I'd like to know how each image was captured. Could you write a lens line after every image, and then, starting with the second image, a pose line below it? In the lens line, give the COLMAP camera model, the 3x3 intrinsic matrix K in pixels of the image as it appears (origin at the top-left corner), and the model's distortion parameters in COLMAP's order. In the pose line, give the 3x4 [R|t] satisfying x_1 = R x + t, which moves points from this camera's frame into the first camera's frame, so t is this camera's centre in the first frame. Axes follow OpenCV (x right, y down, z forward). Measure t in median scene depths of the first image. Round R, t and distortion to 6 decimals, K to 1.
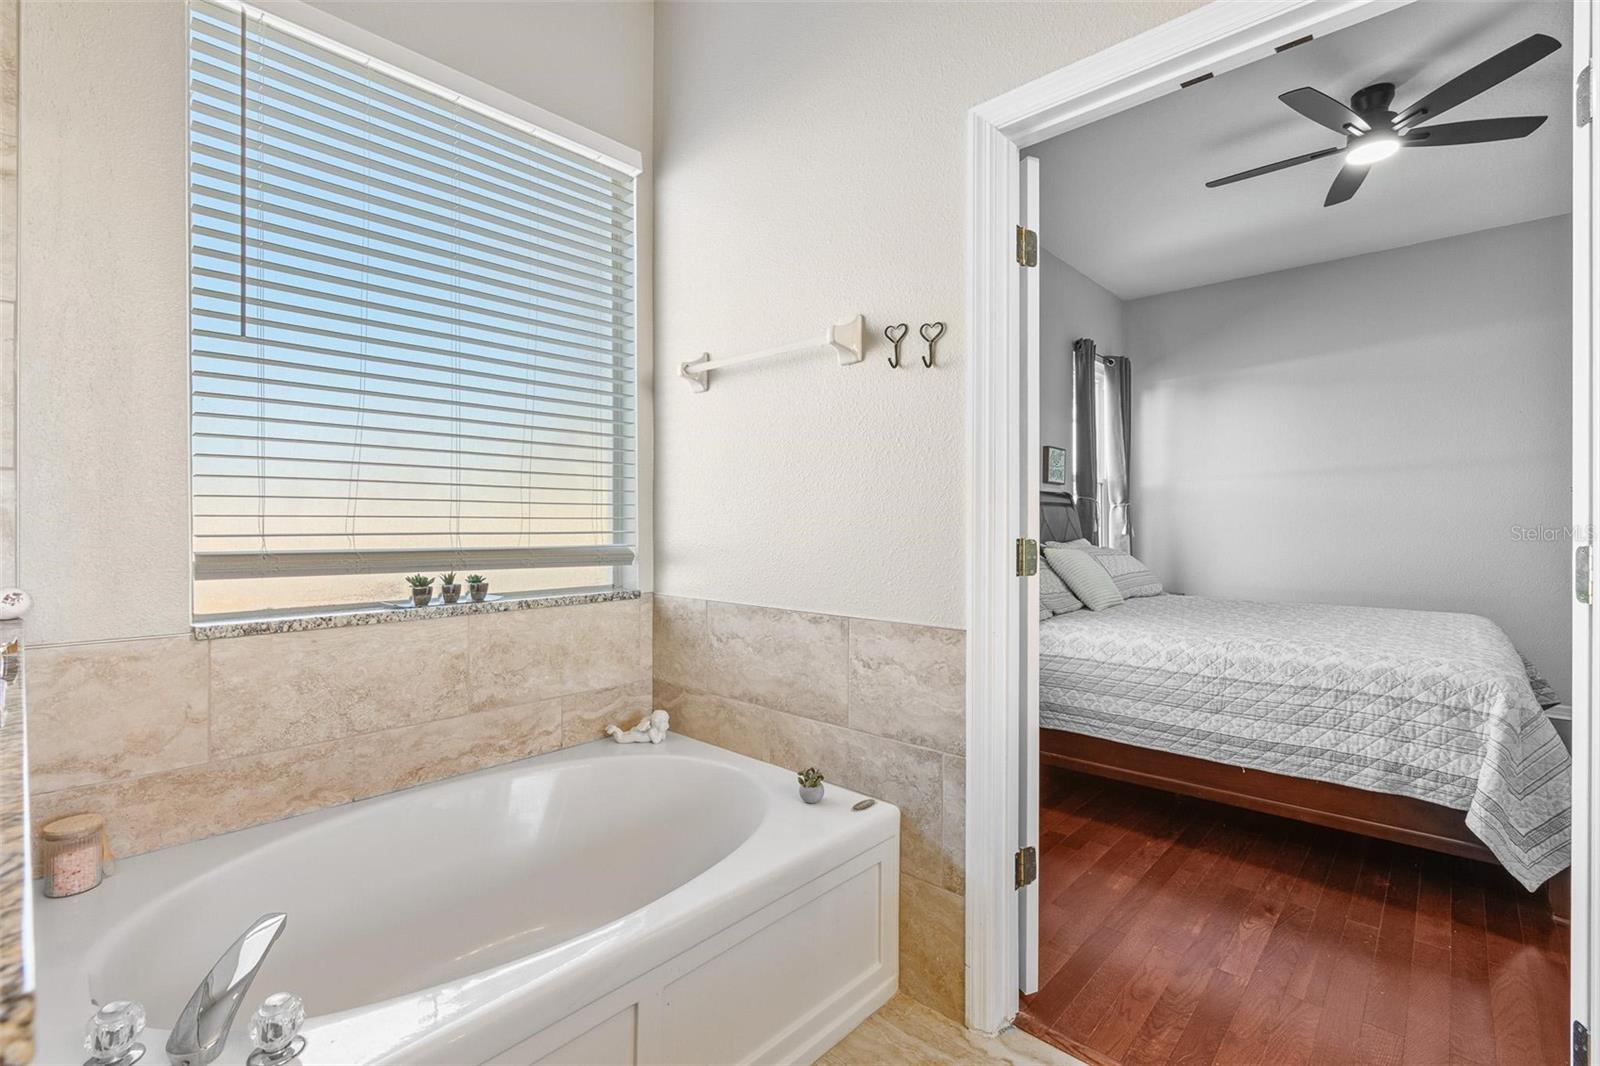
lens RADIAL K [[719.5, 0, 817.8], [0, 719.5, 504.5], [0, 0, 1]] dist [-0.006606, 0.002850]
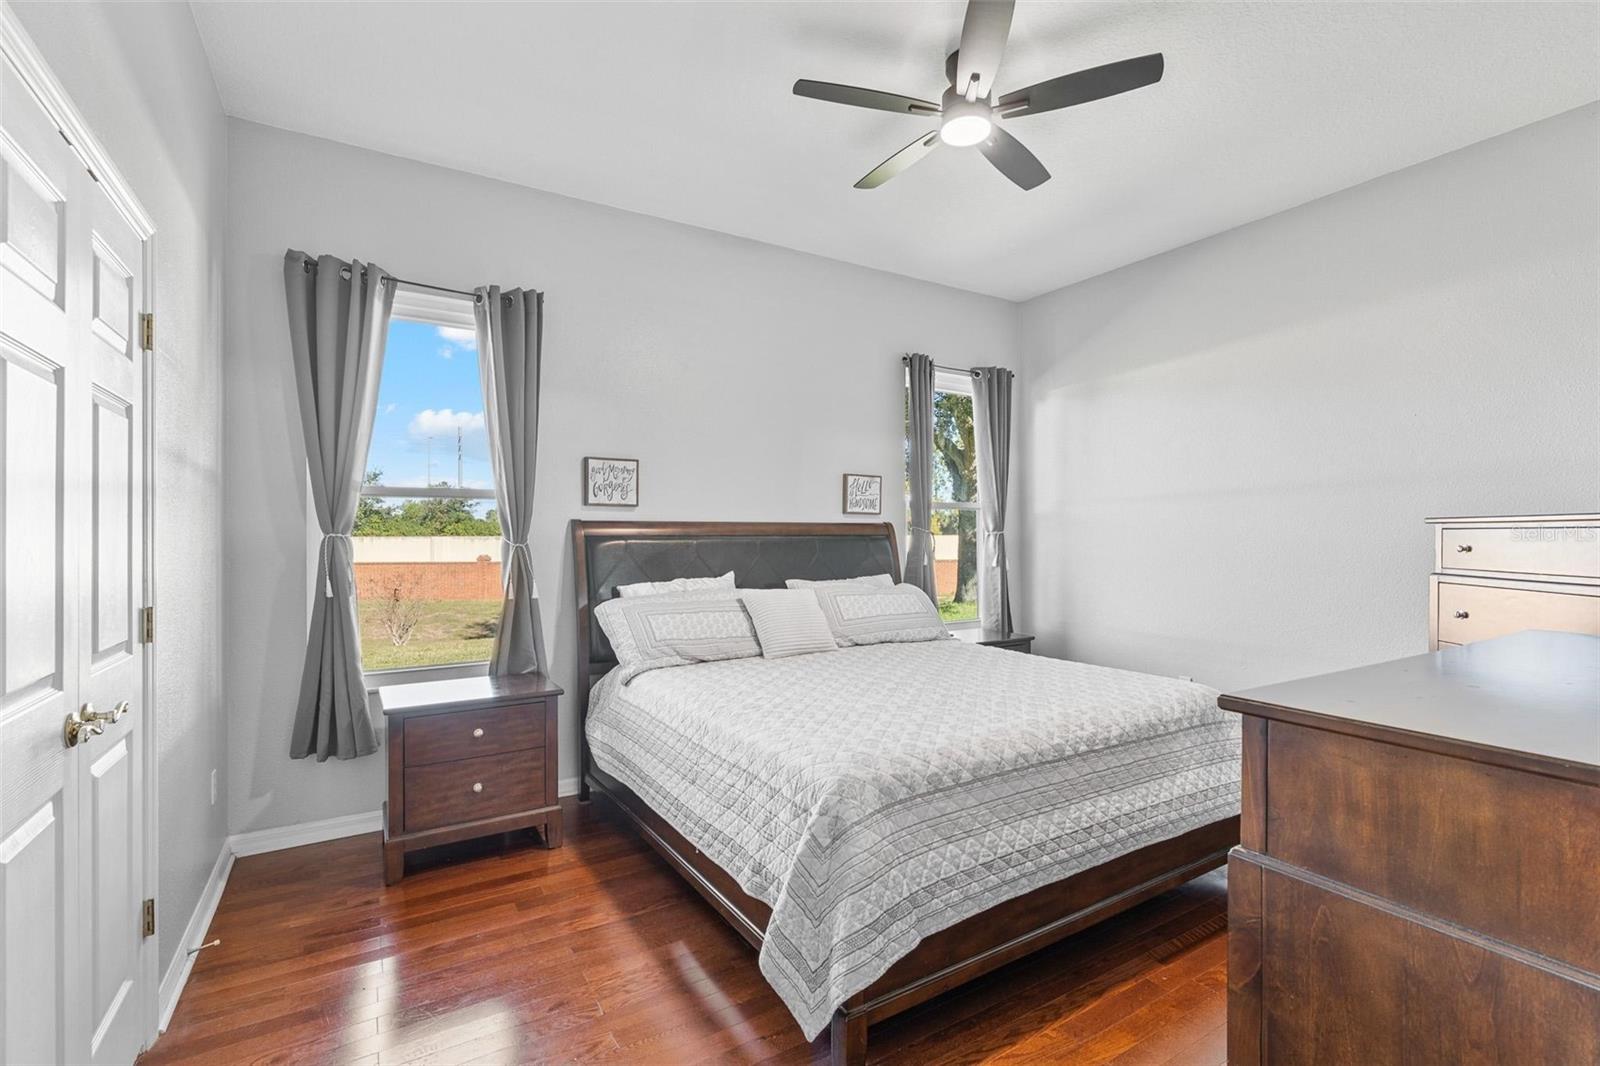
lens RADIAL K [[719.5, 0, 788.8], [0, 719.5, 511.8], [0, 0, 1]] dist [-0.006606, 0.002850]
pose [[0.960968, -0.013578, -0.276328, 0.994529], [0.011953, 0.999900, -0.007565, -0.051590], [0.276403, 0.003966, 0.961034, 0.161706]]
